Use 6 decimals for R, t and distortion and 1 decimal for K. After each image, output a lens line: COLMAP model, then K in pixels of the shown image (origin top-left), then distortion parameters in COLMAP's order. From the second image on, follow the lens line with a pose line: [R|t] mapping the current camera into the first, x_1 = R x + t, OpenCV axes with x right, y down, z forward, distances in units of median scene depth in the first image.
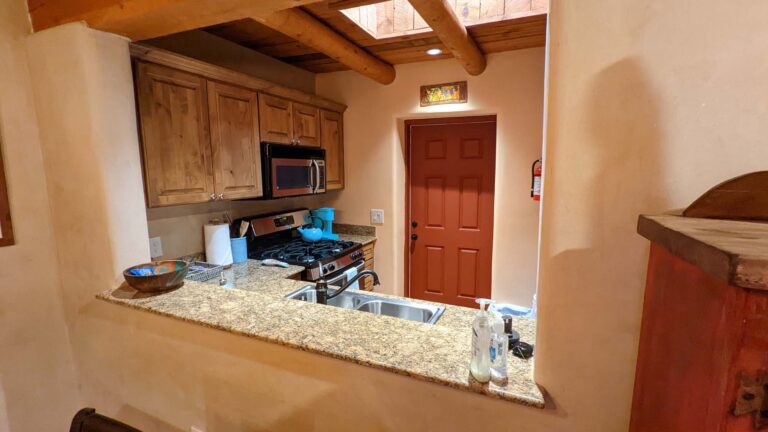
lens RADIAL K [[362.0, 0, 379.3], [0, 362.0, 219.1], [0, 0, 1]] dist [-0.001603, -0.000849]
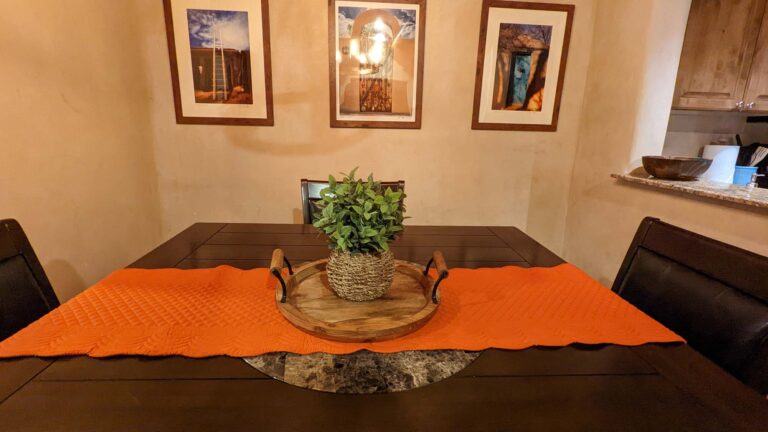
lens RADIAL K [[362.0, 0, 379.3], [0, 362.0, 219.1], [0, 0, 1]] dist [-0.001603, -0.000849]
pose [[0.485033, 0.228844, -0.844022, -0.072978], [-0.149200, 0.972657, 0.177981, 0.147780], [0.861674, 0.039601, 0.505914, -0.135532]]
